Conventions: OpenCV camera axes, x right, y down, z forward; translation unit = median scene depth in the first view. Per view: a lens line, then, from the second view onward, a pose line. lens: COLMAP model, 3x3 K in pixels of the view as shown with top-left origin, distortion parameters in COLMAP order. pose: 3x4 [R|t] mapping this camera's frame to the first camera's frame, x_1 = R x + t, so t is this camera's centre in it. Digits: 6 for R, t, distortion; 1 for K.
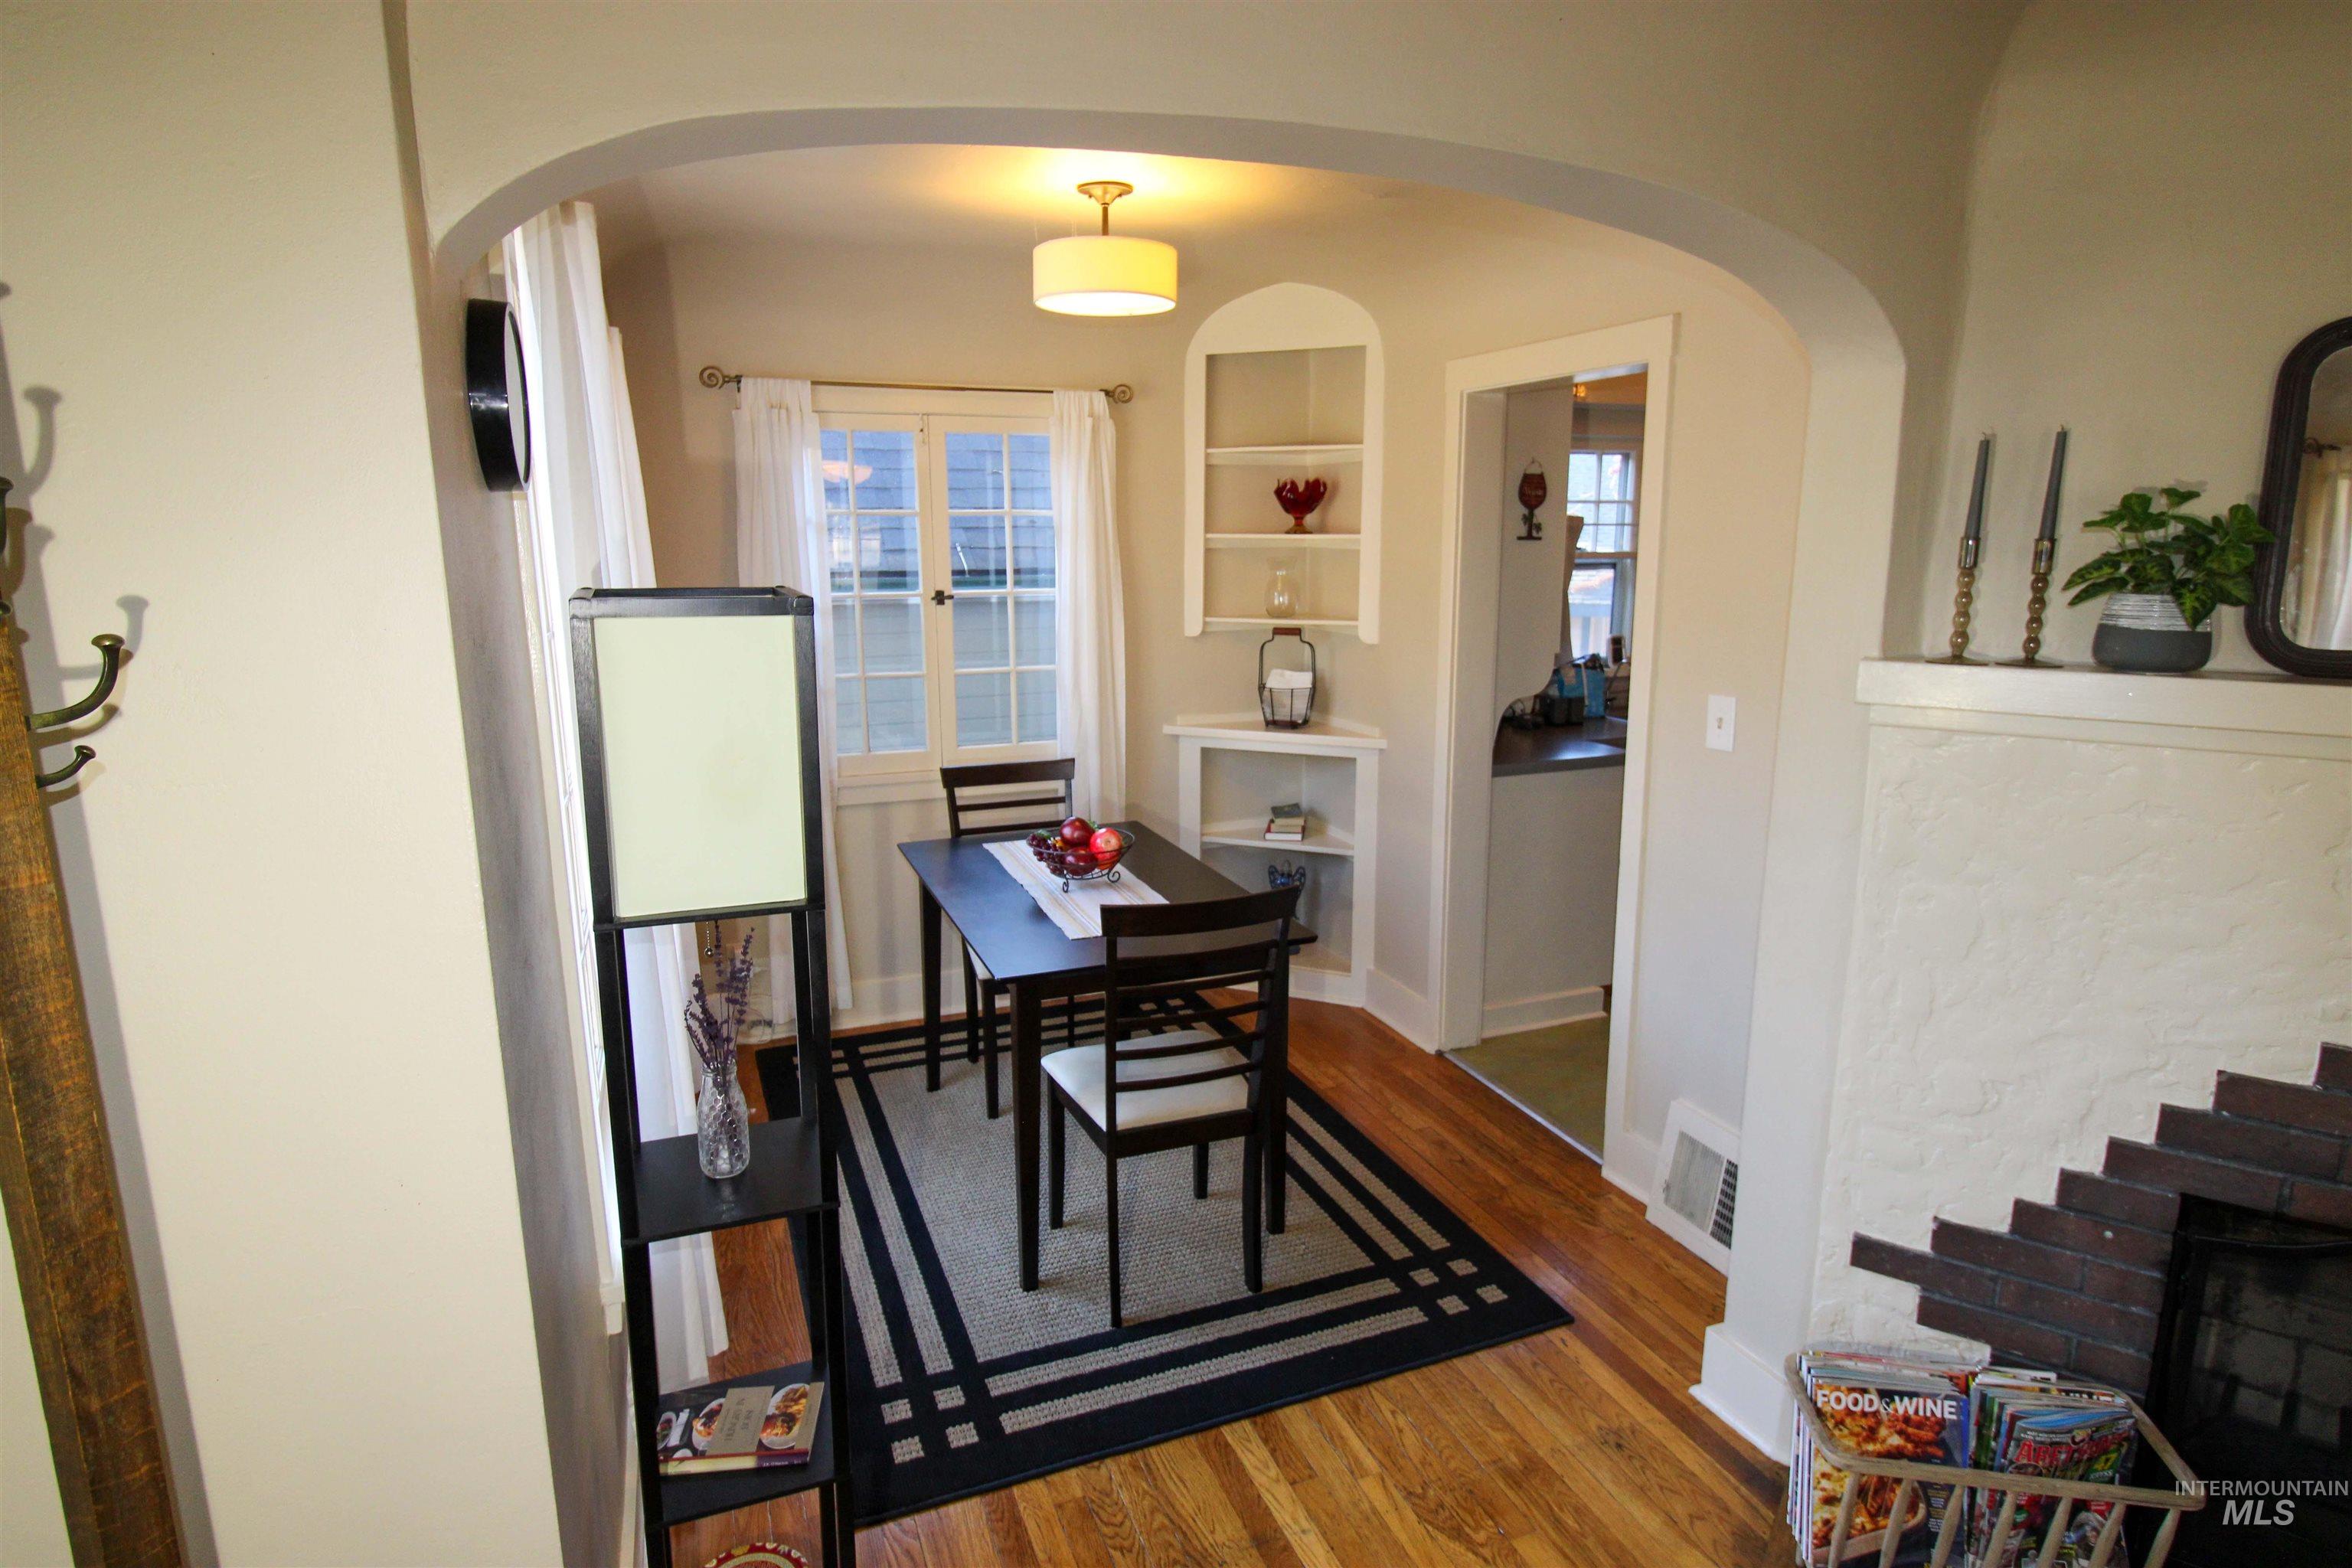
lens RADIAL K [[1250.1, 0, 1171.5], [0, 1250.1, 770.4], [0, 0, 1]] dist [0.004748, -0.012290]
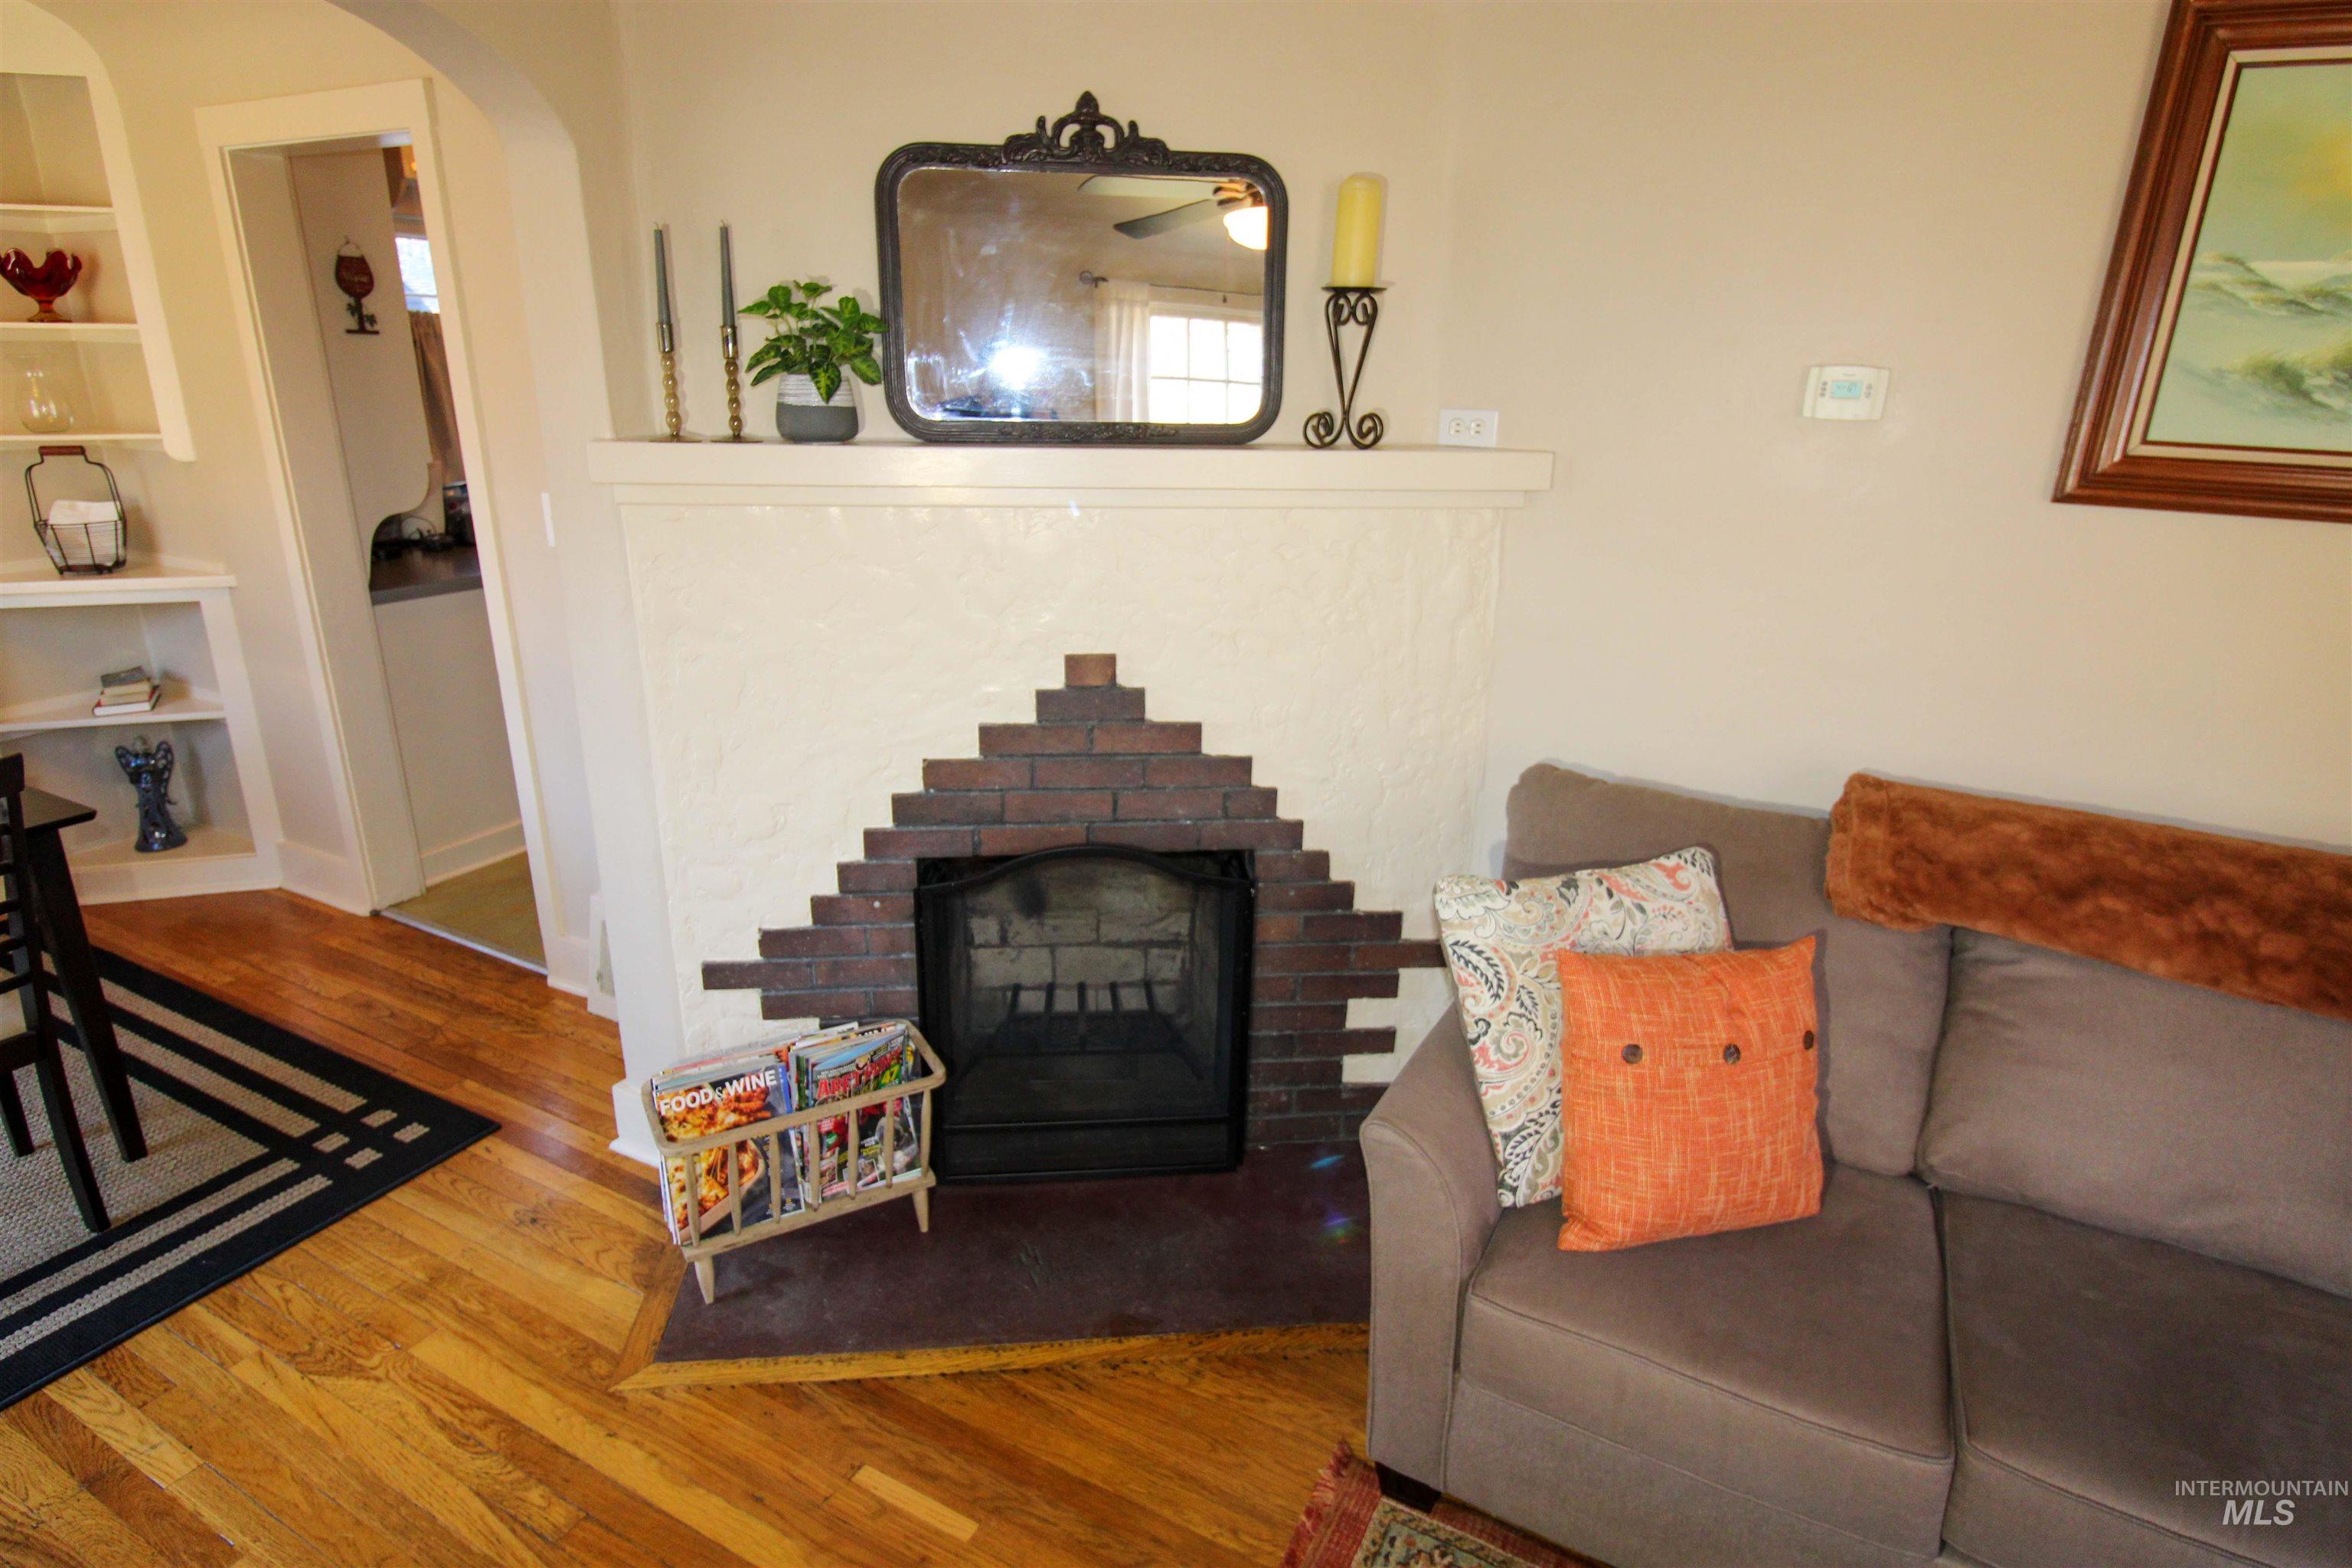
lens RADIAL K [[1250.1, 0, 1171.5], [0, 1250.1, 770.4], [0, 0, 1]] dist [0.004748, -0.012290]
pose [[0.756513, -0.189293, 0.625984, 0.156585], [0.102605, 0.979694, 0.172254, 0.039114], [-0.645879, -0.066083, 0.760574, -0.104508]]
